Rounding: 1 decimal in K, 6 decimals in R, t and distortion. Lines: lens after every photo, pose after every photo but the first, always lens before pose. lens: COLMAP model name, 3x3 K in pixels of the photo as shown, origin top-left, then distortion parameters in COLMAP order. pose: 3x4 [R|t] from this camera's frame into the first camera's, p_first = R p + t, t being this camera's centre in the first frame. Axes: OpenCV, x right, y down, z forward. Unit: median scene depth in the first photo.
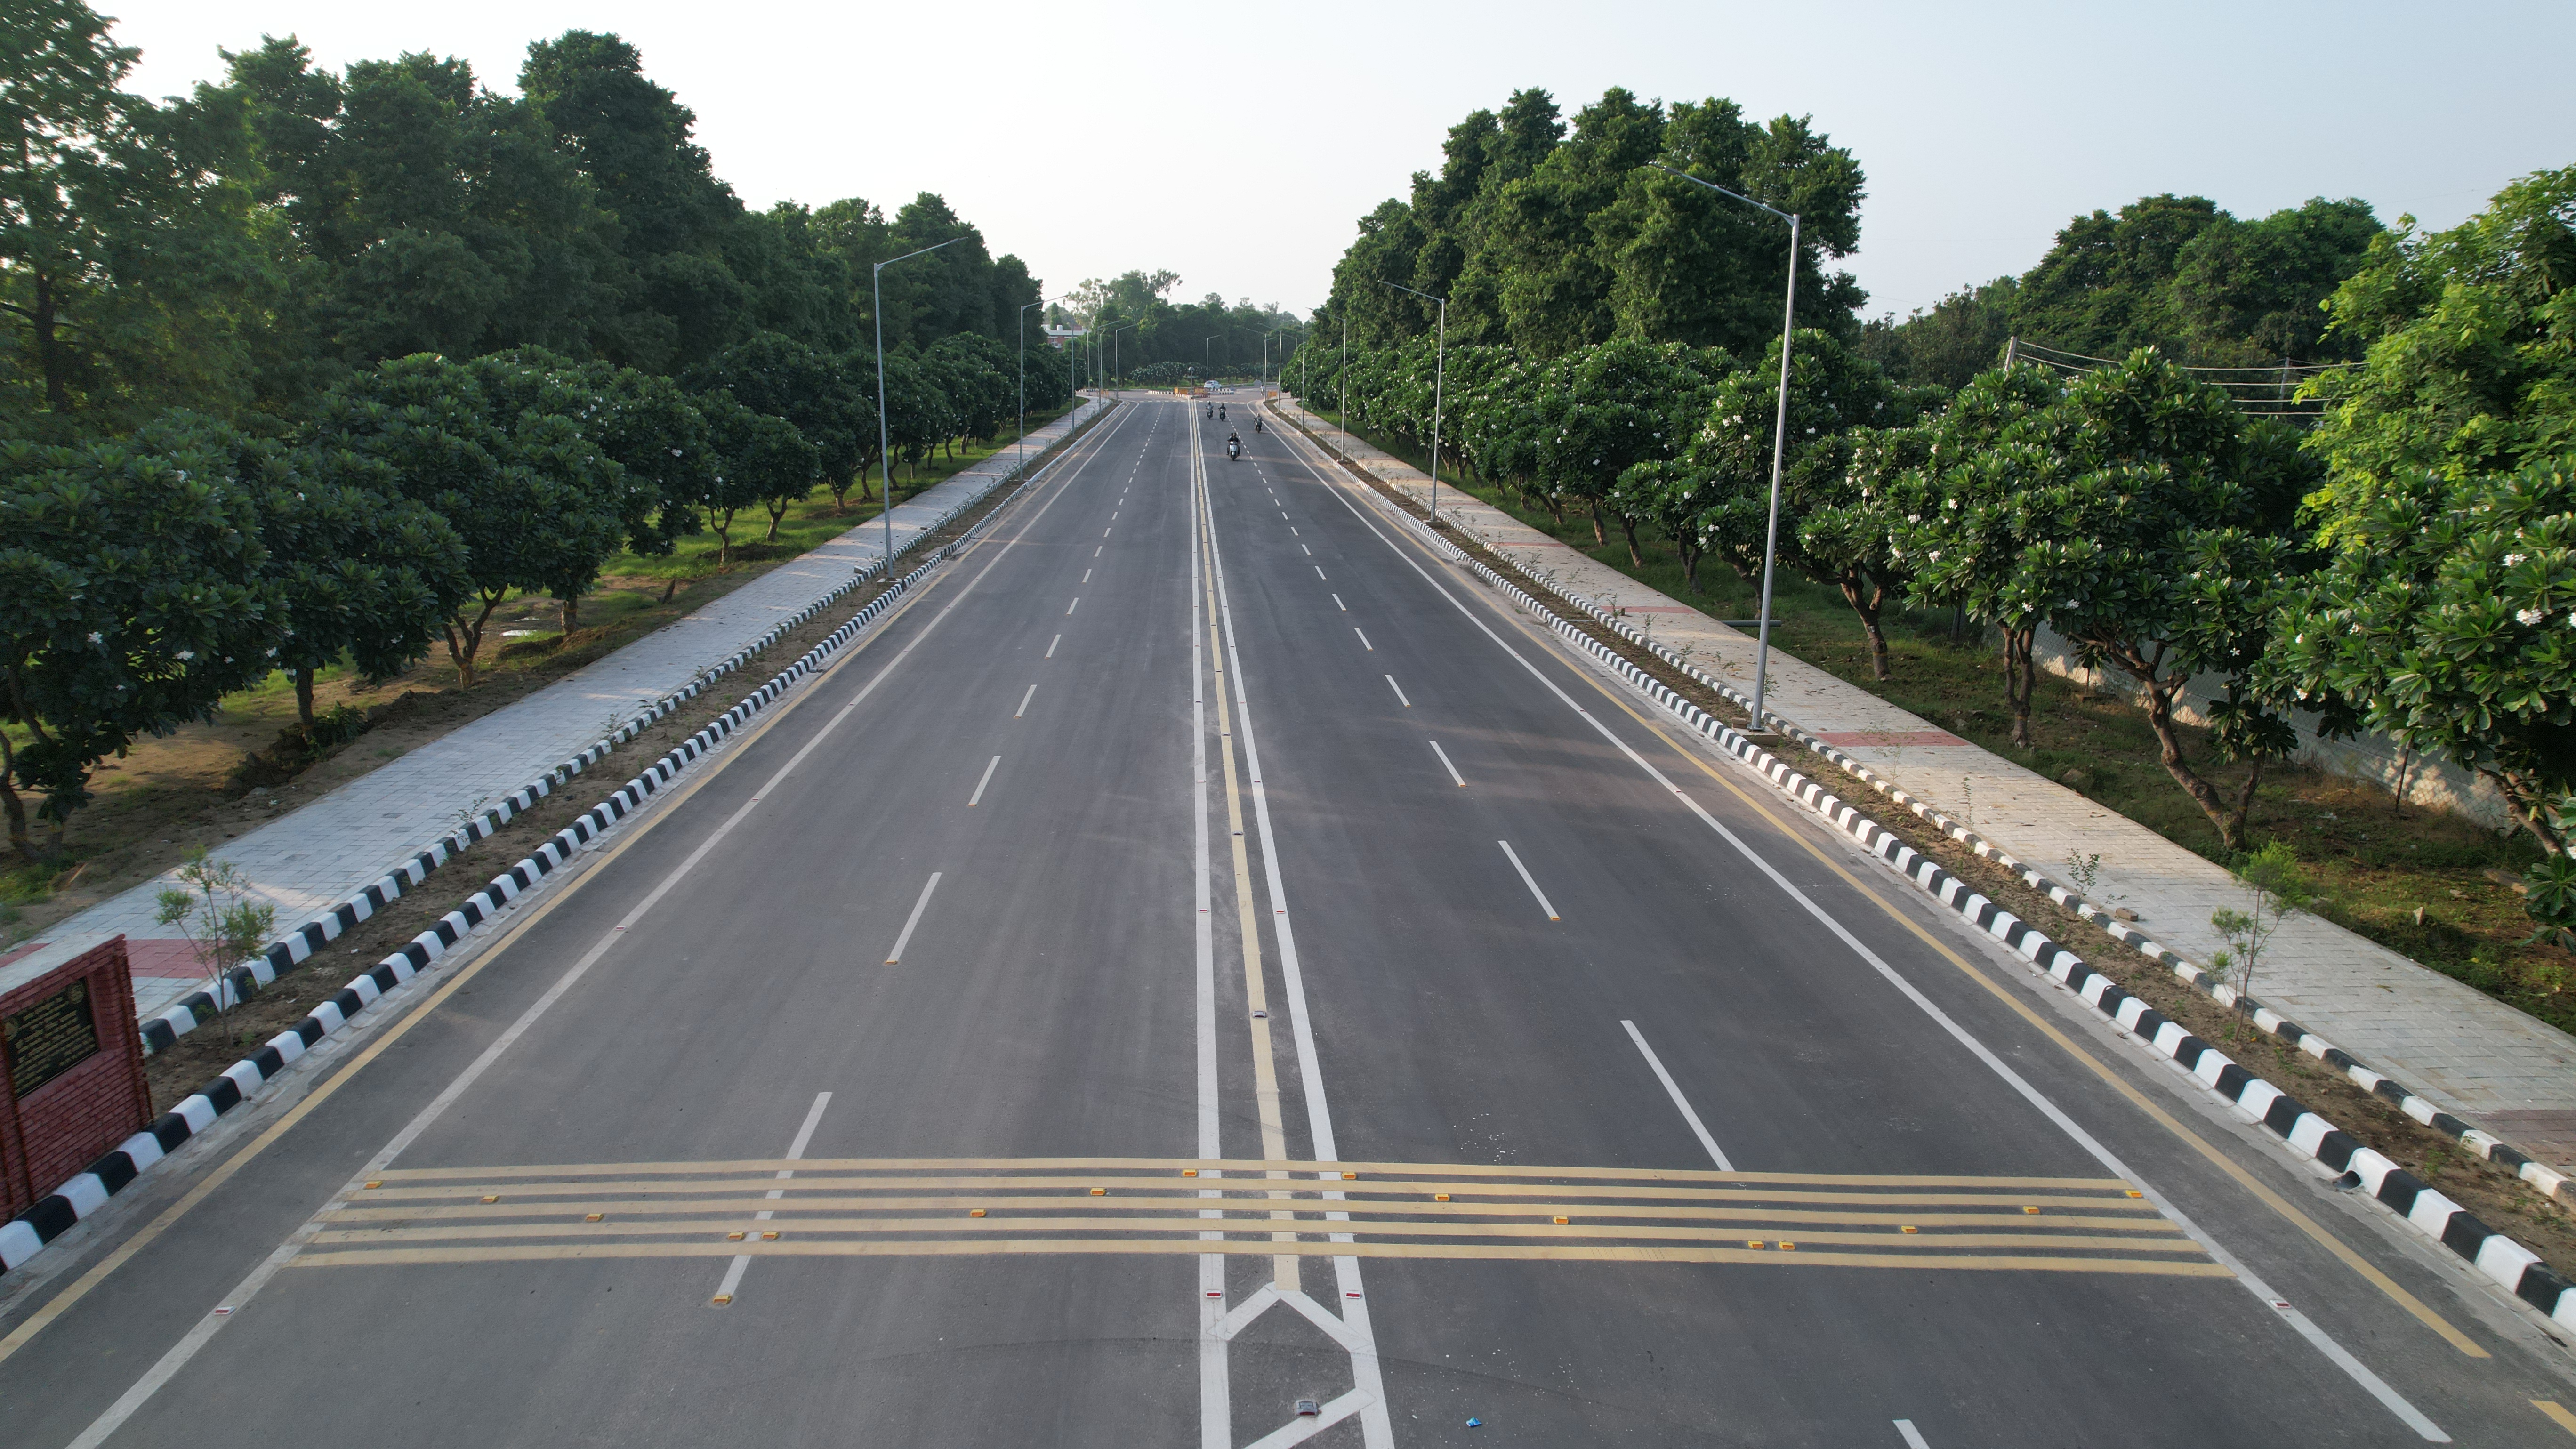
lens RADIAL K [[1647.9, 0, 1300.7], [0, 1647.9, 730.2], [0, 0, 1]] dist [-0.075510, 0.068469]
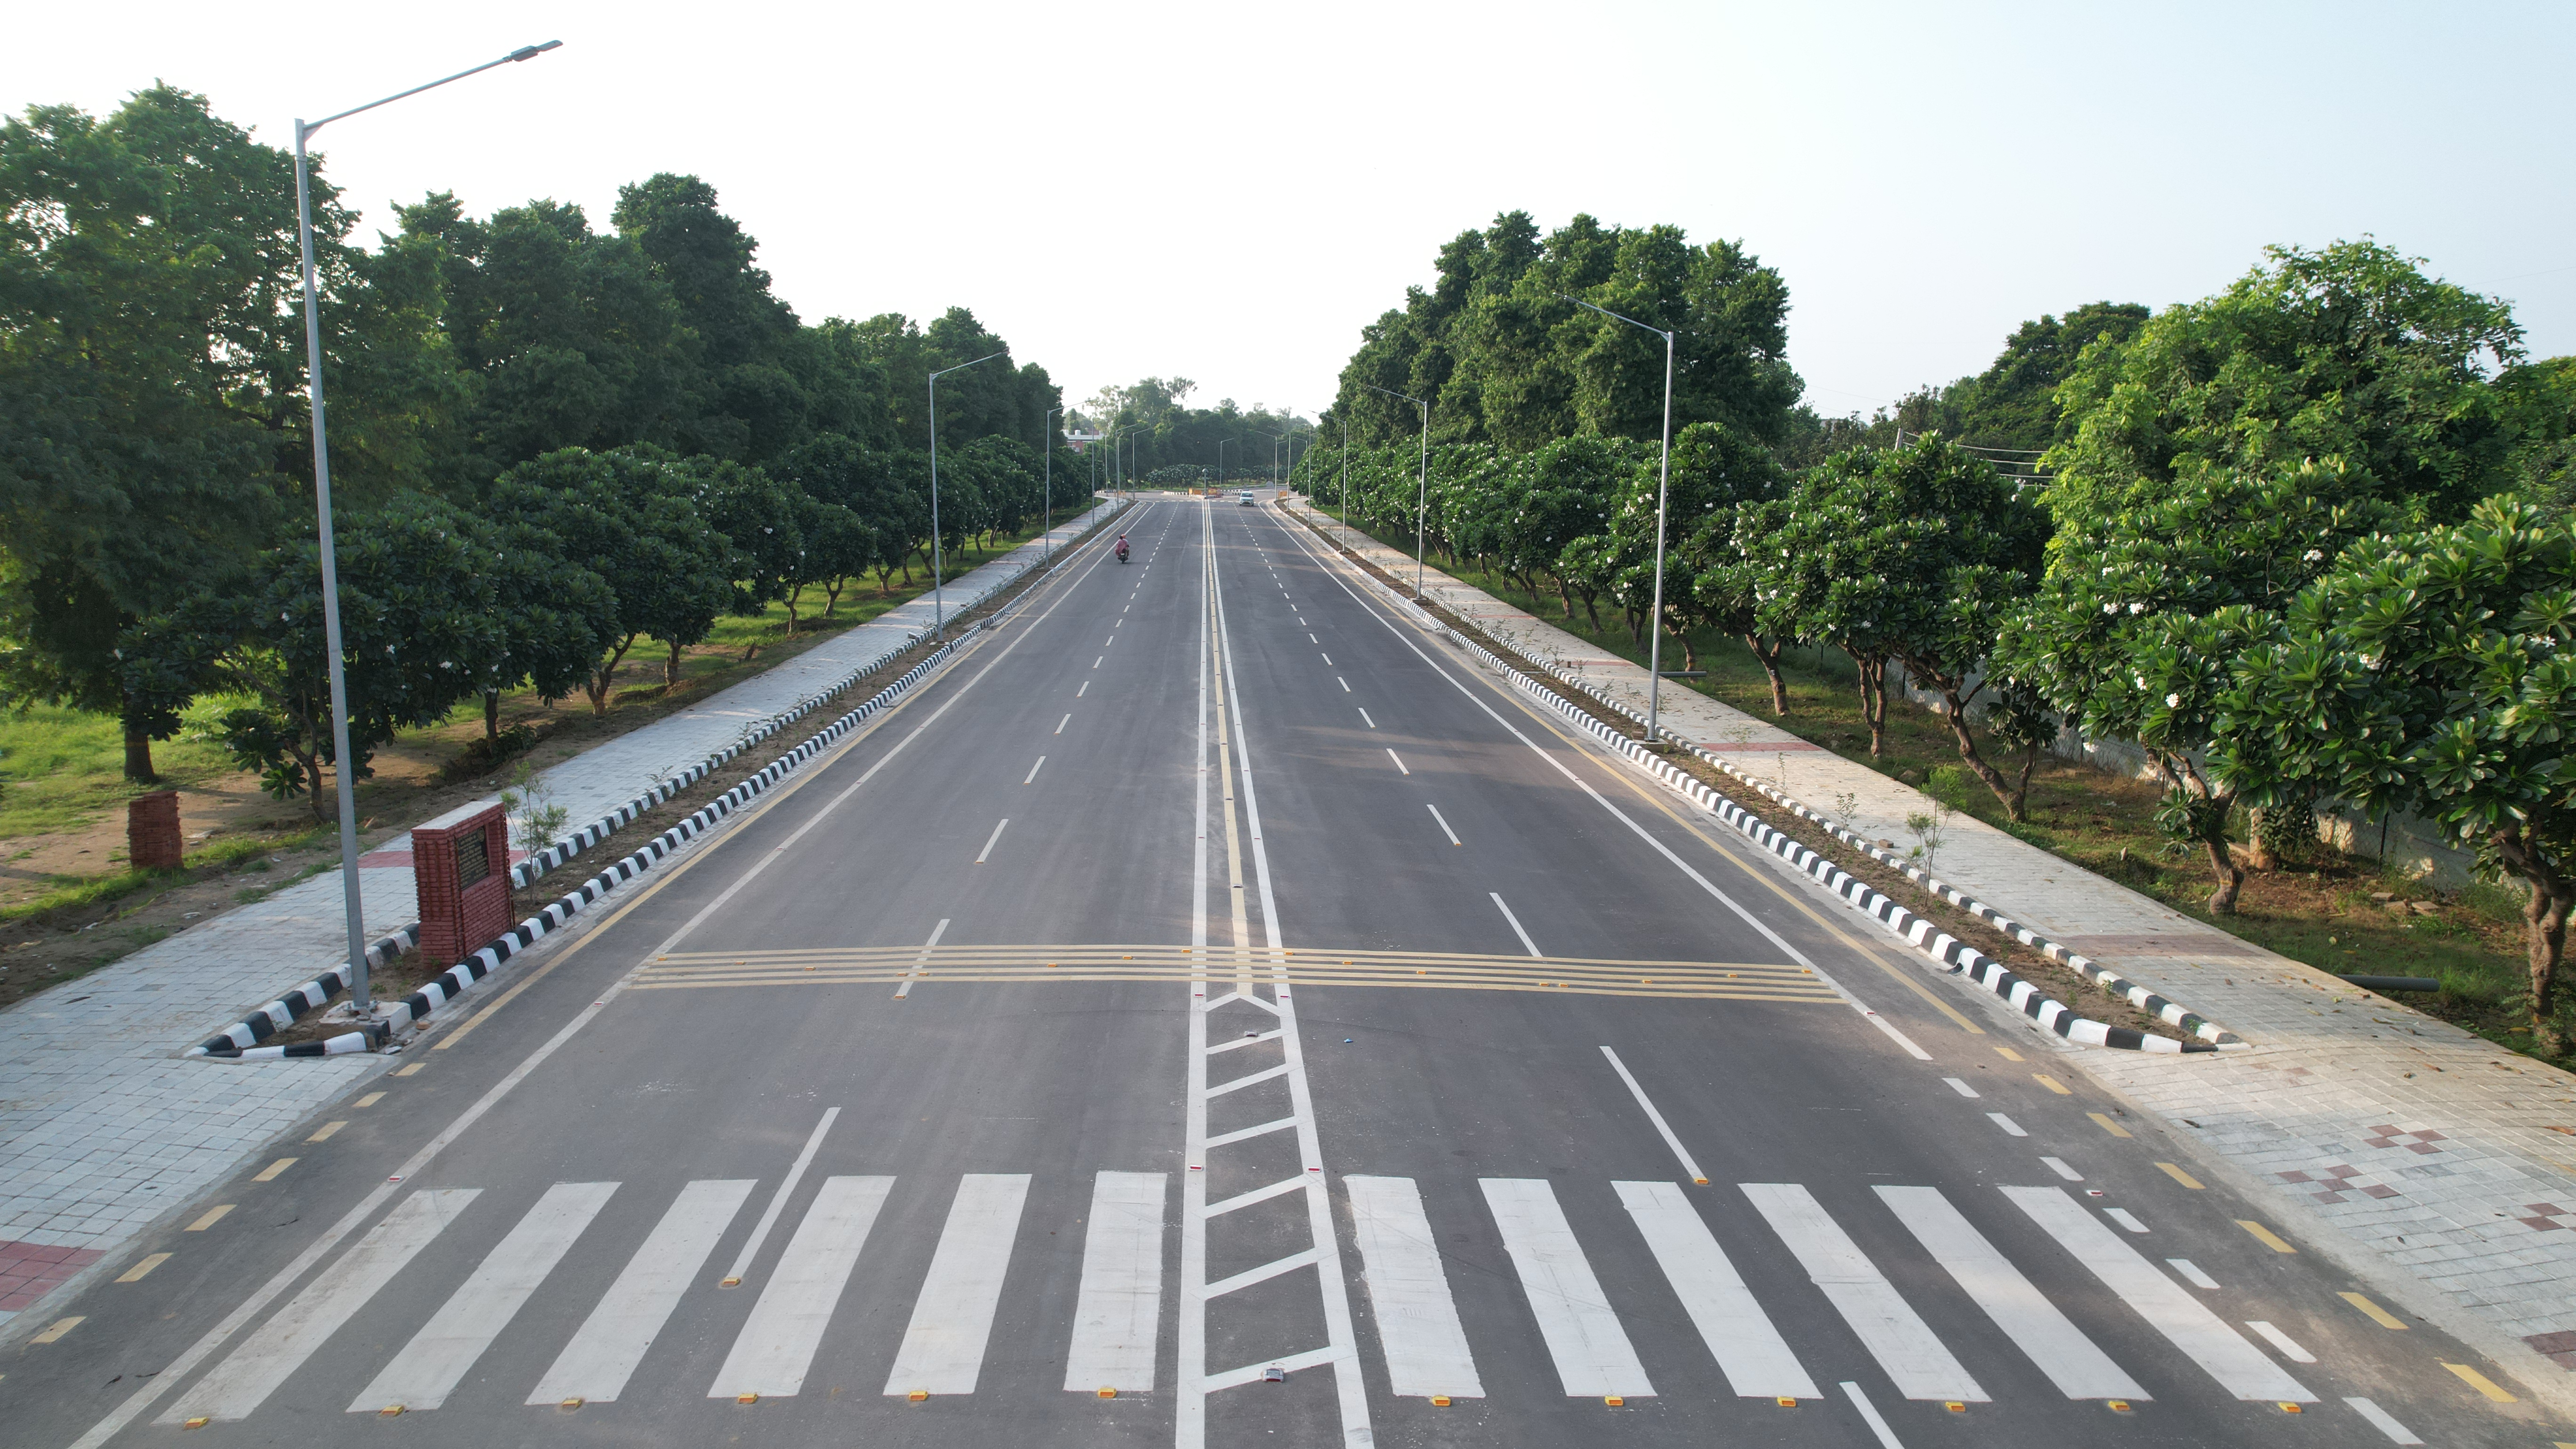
lens RADIAL K [[1647.9, 0, 1300.7], [0, 1647.9, 730.2], [0, 0, 1]] dist [-0.075510, 0.068469]
pose [[0.999948, -0.004087, -0.009336, 0.014905], [0.003508, 0.998114, -0.061288, 0.041568], [0.009569, 0.061252, 0.998076, -0.150439]]
